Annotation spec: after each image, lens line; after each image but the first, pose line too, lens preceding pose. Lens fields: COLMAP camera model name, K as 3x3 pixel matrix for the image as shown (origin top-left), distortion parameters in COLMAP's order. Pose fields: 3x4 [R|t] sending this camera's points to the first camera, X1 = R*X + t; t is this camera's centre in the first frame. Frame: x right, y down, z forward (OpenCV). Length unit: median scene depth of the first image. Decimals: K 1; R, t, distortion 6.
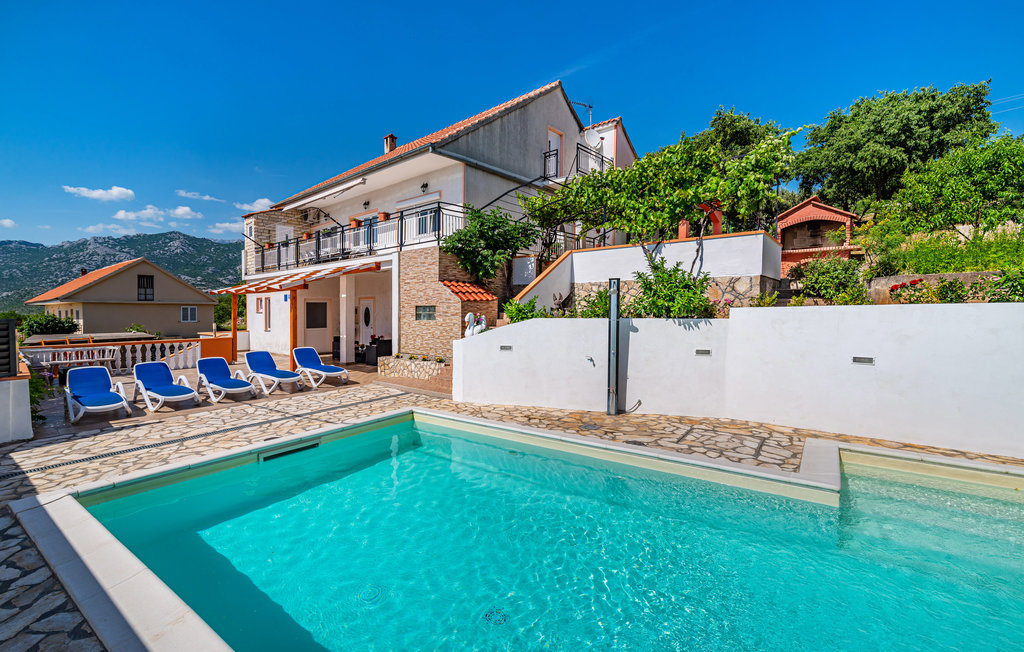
lens RADIAL K [[446.7, 0, 510.7], [0, 446.7, 331.0], [0, 0, 1]] dist [0.001666, 0.000654]
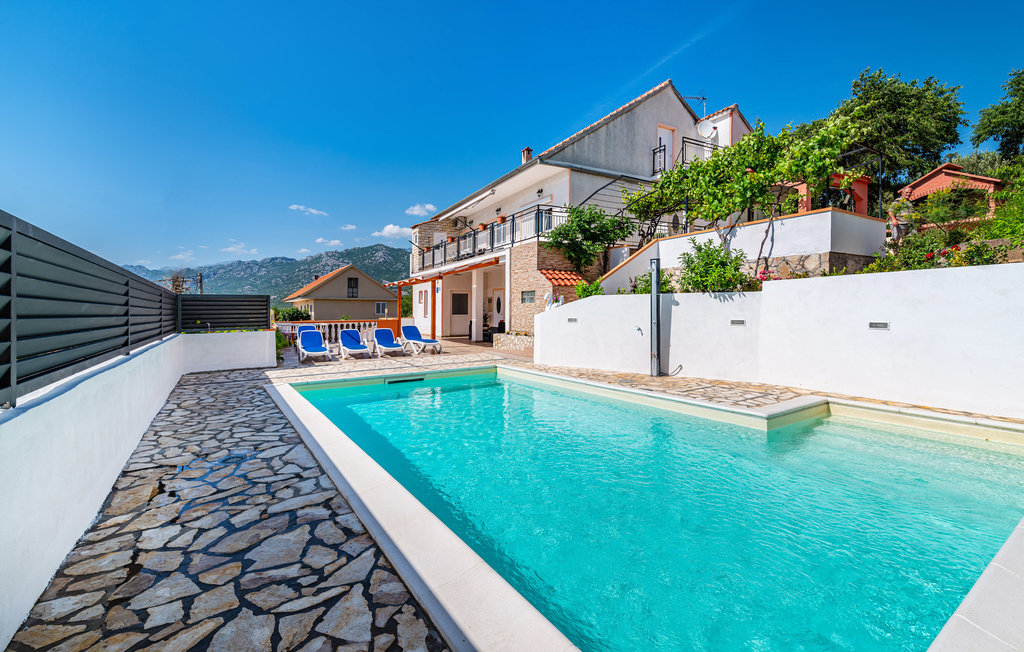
lens RADIAL K [[454.0, 0, 513.0], [0, 454.0, 319.9], [0, 0, 1]] dist [0.001555, 0.000384]
pose [[0.936409, 0.007322, -0.350835, 0.180900], [-0.016535, 0.999592, -0.023274, 0.045699], [0.350521, 0.027595, 0.936148, -0.144790]]
